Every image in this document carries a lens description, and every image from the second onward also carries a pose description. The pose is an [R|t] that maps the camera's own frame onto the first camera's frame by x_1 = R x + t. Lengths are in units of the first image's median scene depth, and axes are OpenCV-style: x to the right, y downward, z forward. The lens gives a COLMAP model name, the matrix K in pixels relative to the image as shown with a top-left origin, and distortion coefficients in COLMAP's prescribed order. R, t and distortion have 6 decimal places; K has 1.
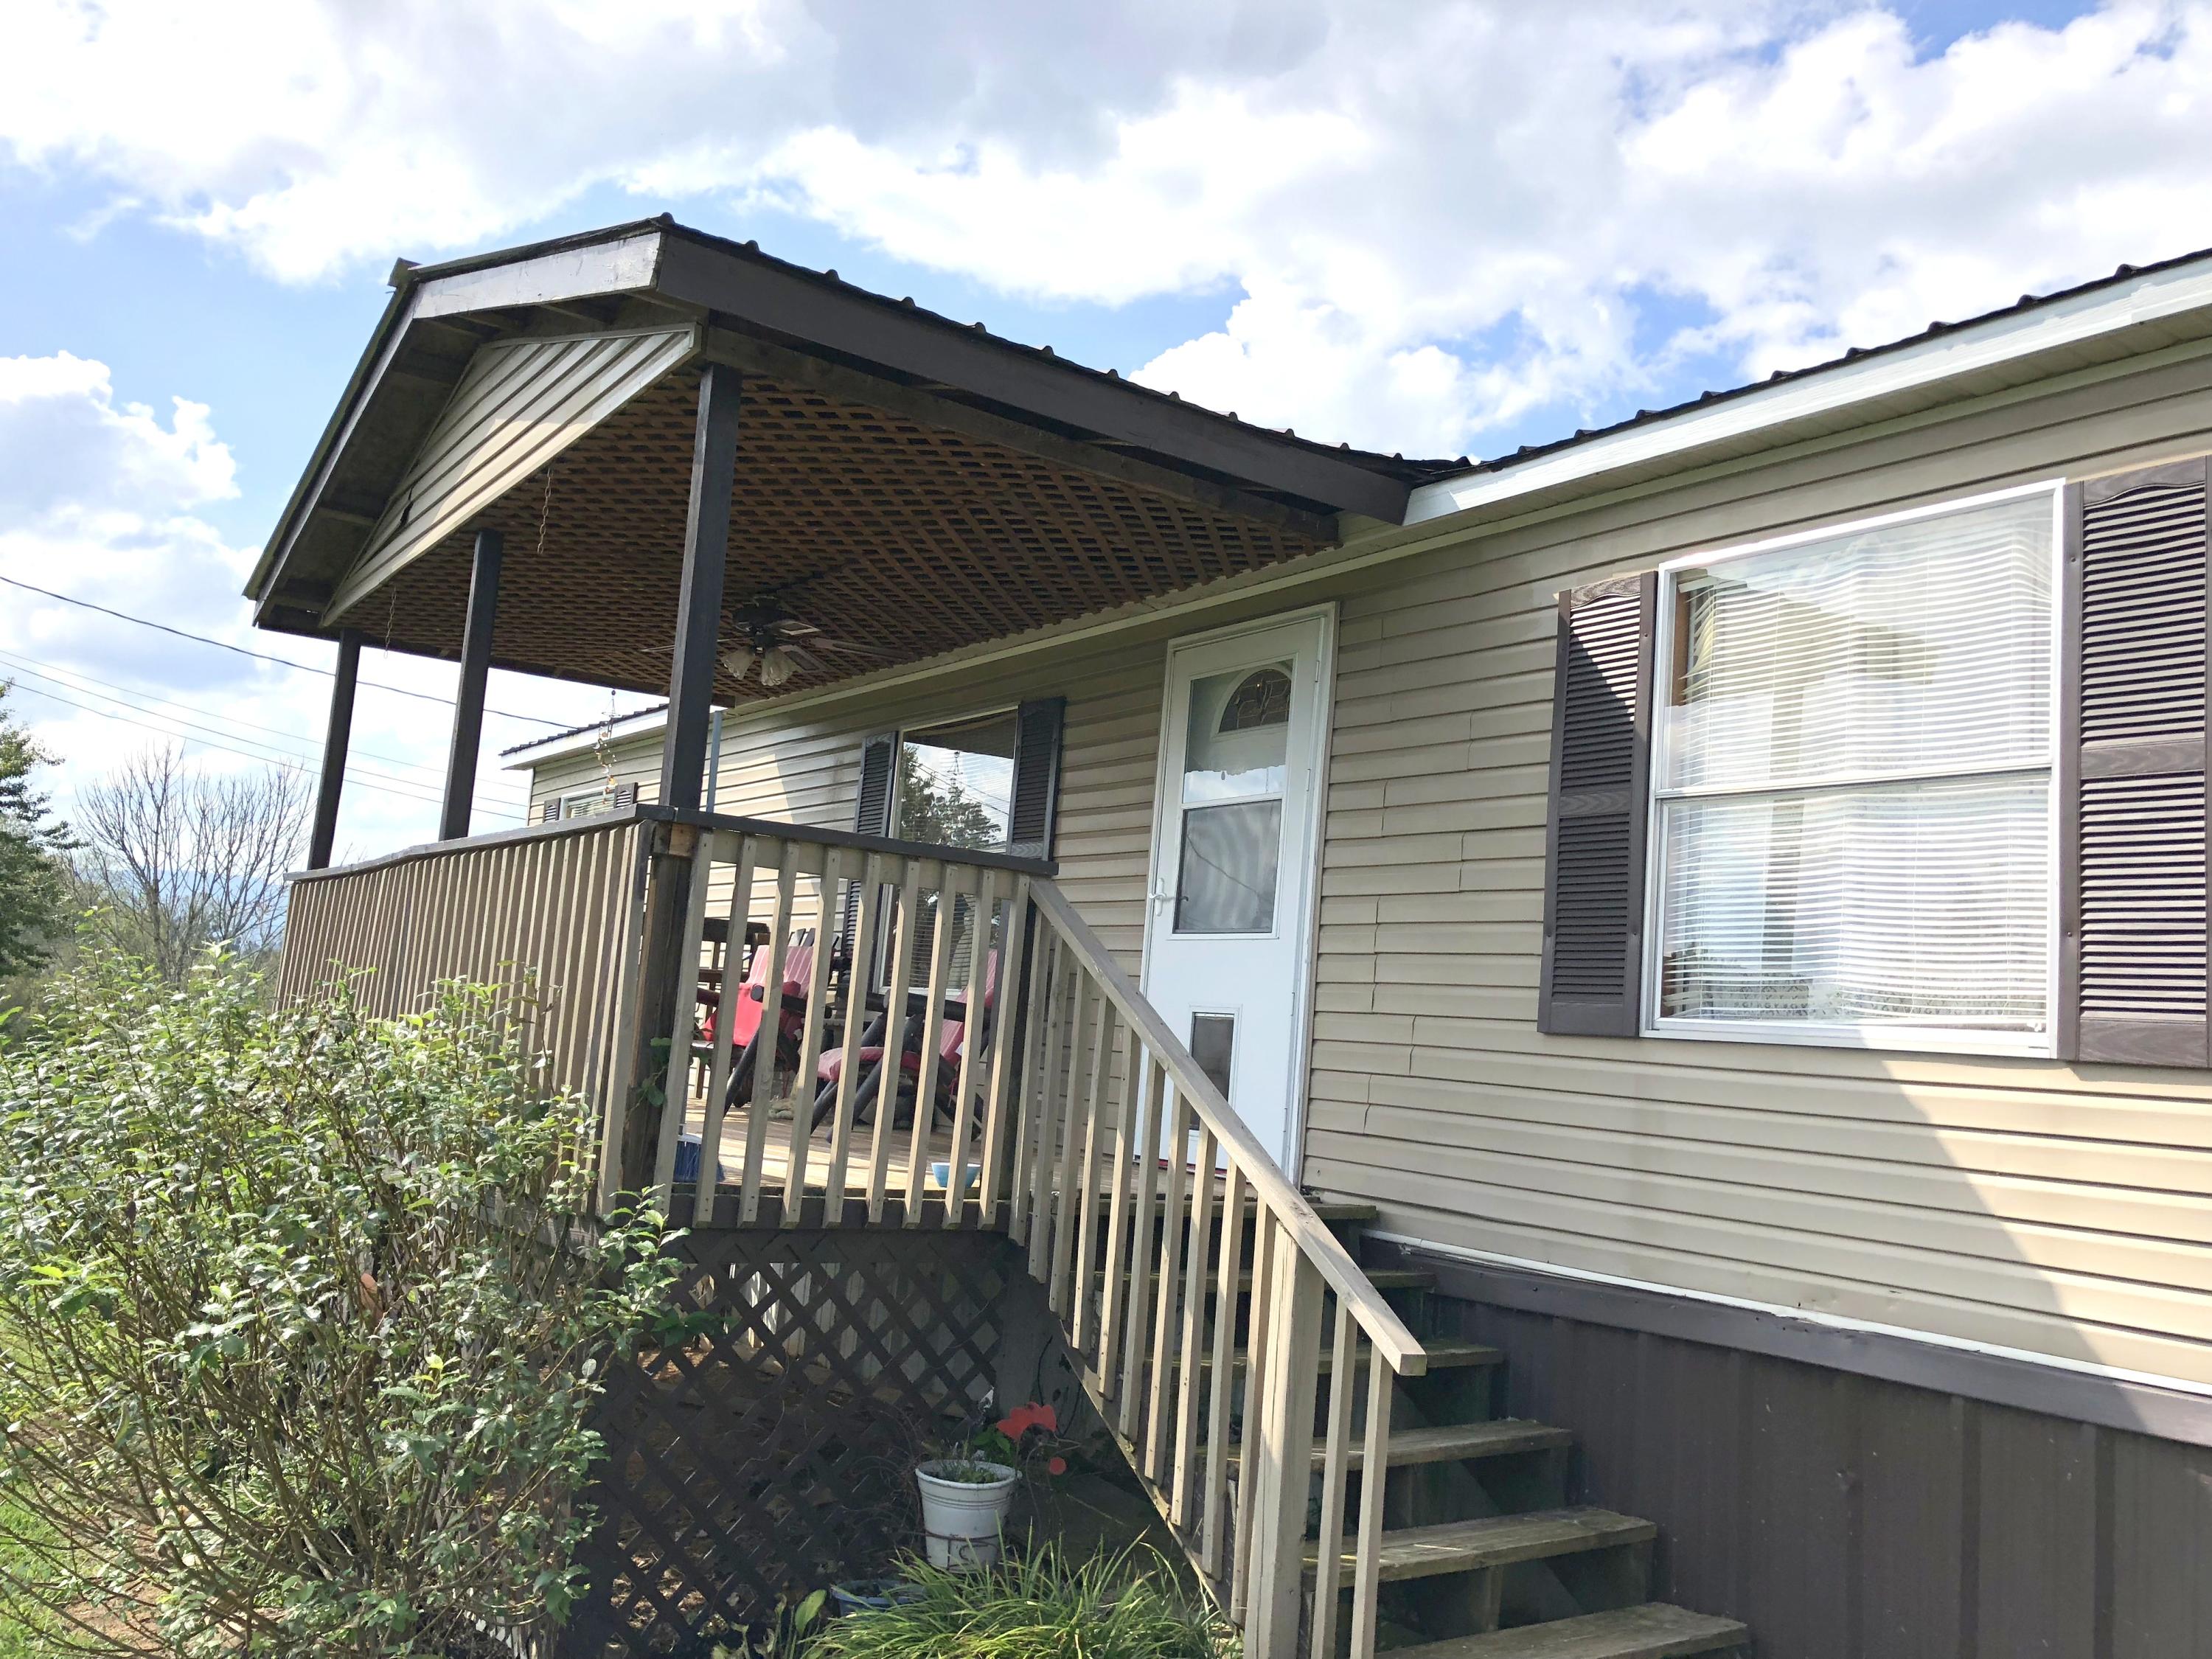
lens RADIAL K [[1820.0, 0, 1104.3], [0, 1820.0, 807.5], [0, 0, 1]] dist [0.029432, -0.040094]
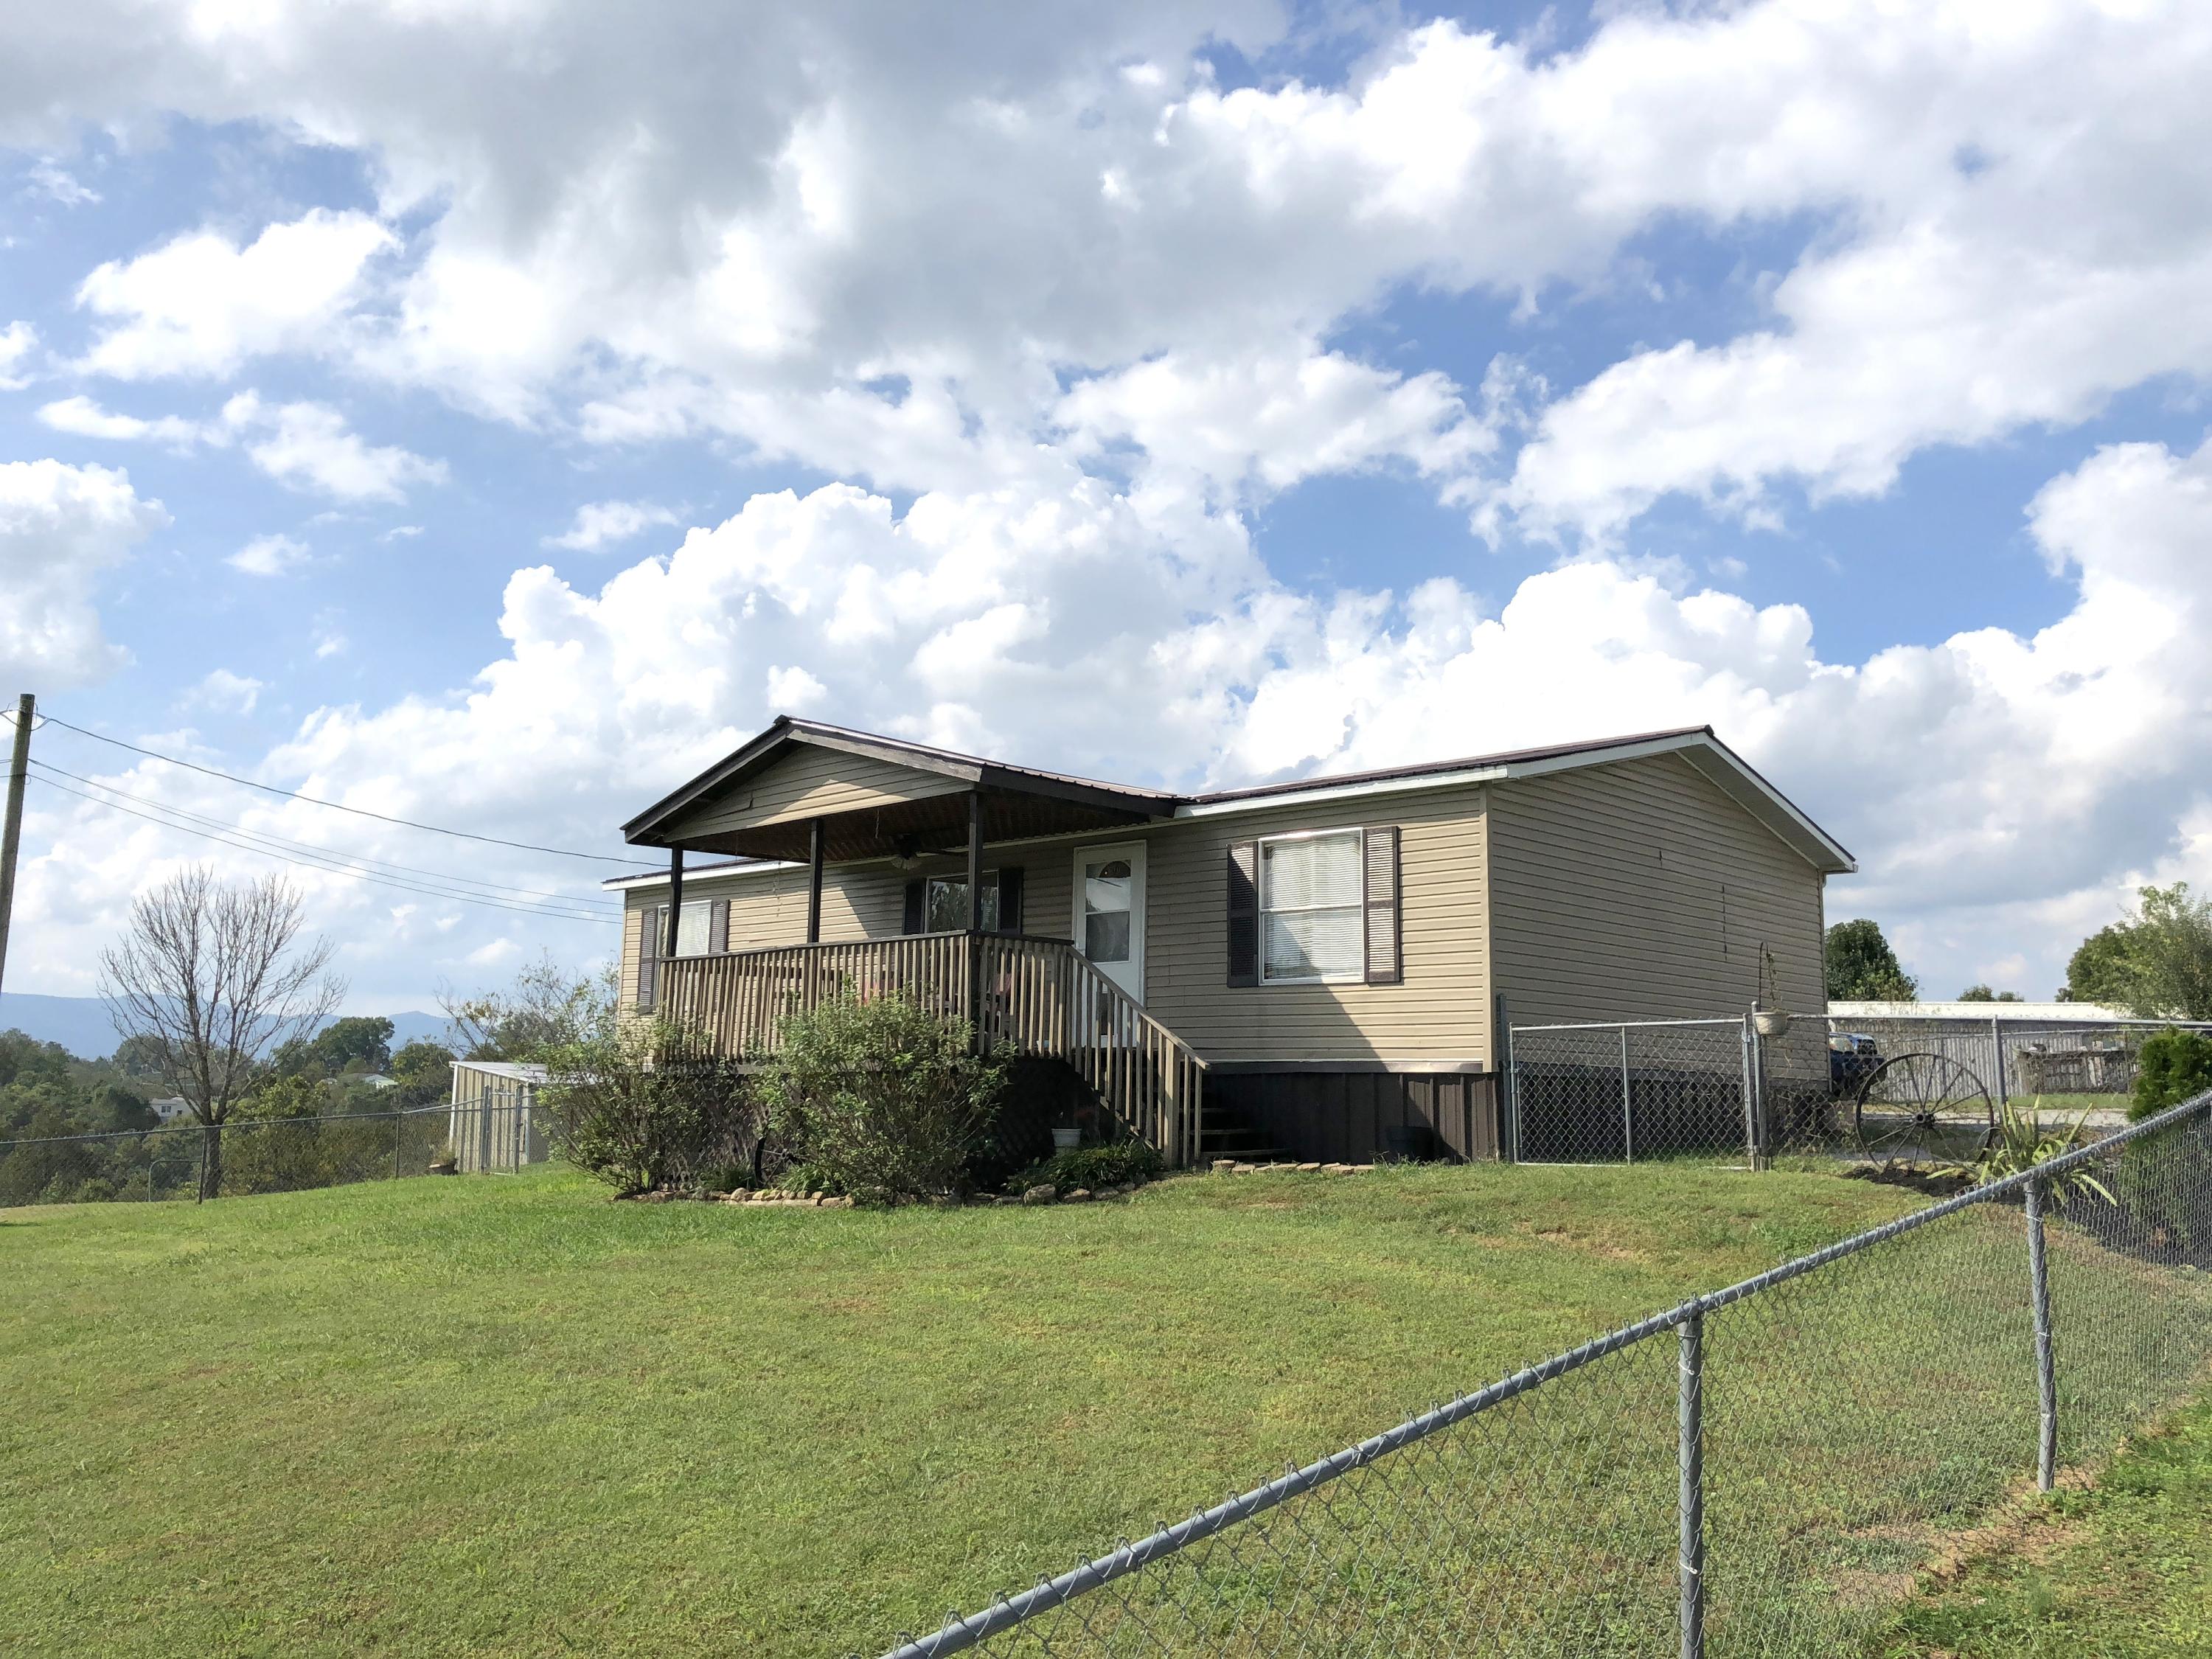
lens RADIAL K [[1820.0, 0, 1104.3], [0, 1820.0, 807.5], [0, 0, 1]] dist [0.029432, -0.040094]
pose [[0.975820, -0.032597, 0.216132, -0.645752], [0.036629, 0.999221, -0.014672, -0.149969], [-0.215485, 0.022234, 0.976254, -2.051686]]
